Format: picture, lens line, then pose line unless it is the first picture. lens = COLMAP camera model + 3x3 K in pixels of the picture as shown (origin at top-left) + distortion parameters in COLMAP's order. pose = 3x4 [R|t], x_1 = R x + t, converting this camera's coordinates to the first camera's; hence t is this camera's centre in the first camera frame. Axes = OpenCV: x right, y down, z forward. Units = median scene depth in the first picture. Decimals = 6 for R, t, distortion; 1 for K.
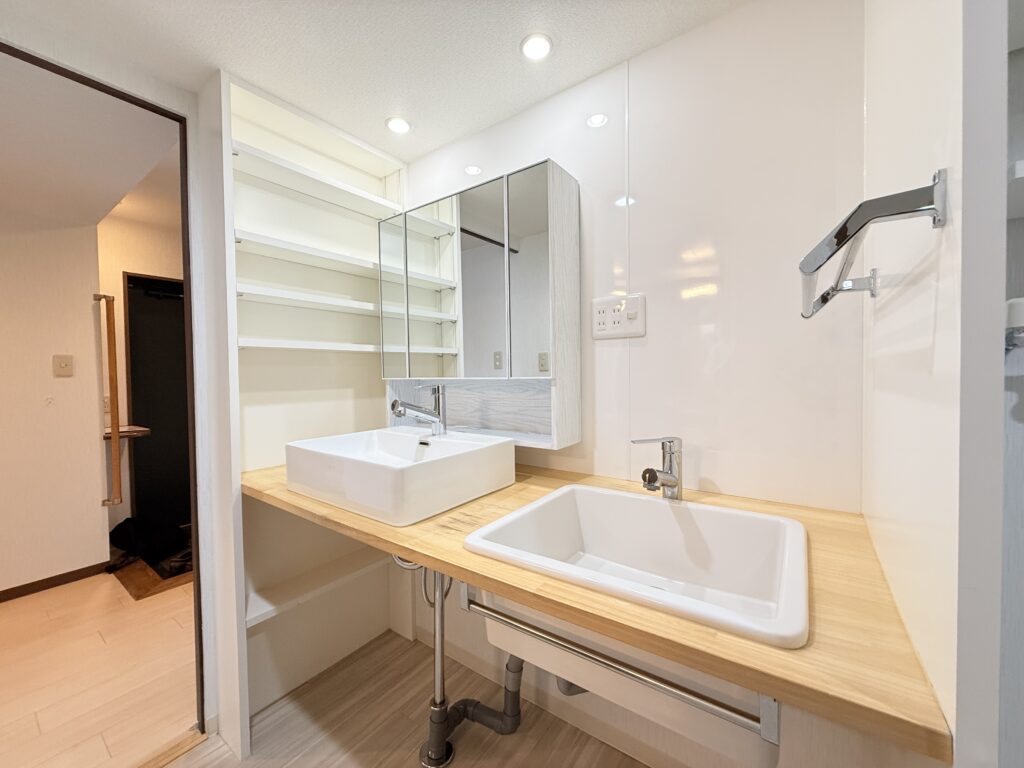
lens RADIAL K [[404.4, 0, 512.2], [0, 404.4, 382.2], [0, 0, 1]] dist [0.003890, -0.000992]
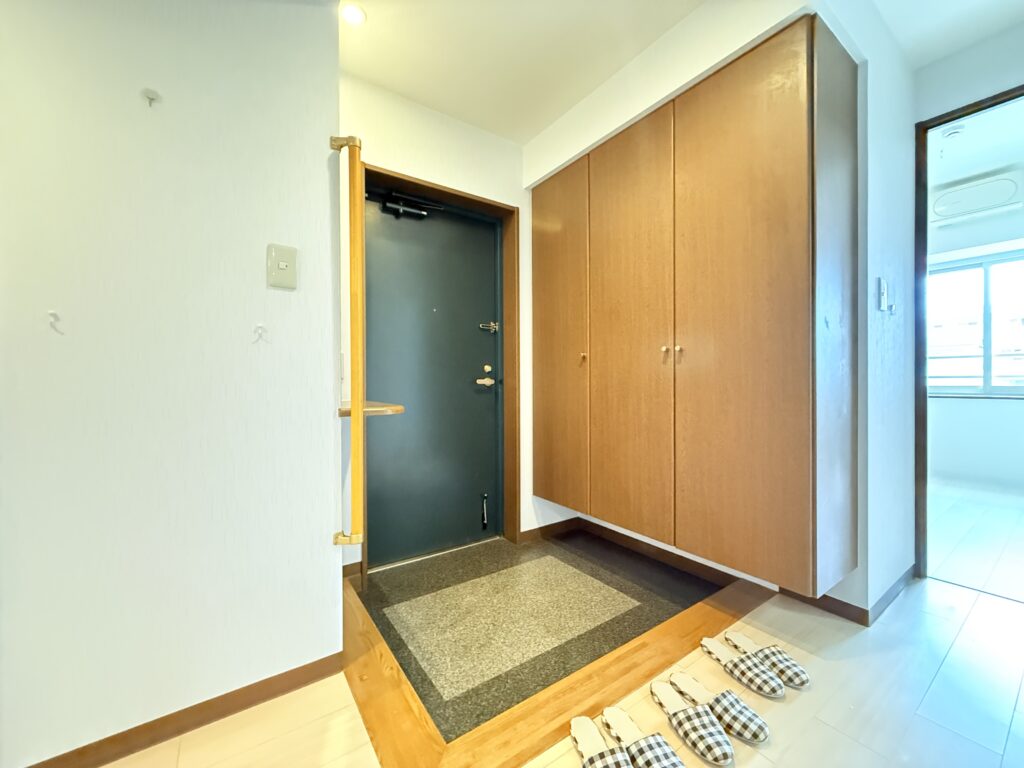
lens RADIAL K [[404.4, 0, 510.8], [0, 404.4, 383.2], [0, 0, 1]] dist [0.003890, -0.000992]
pose [[0.943252, 0.009470, -0.331944, -0.635314], [-0.015204, 0.999777, -0.014682, 0.102721], [0.331731, 0.018895, 0.943185, 0.589506]]
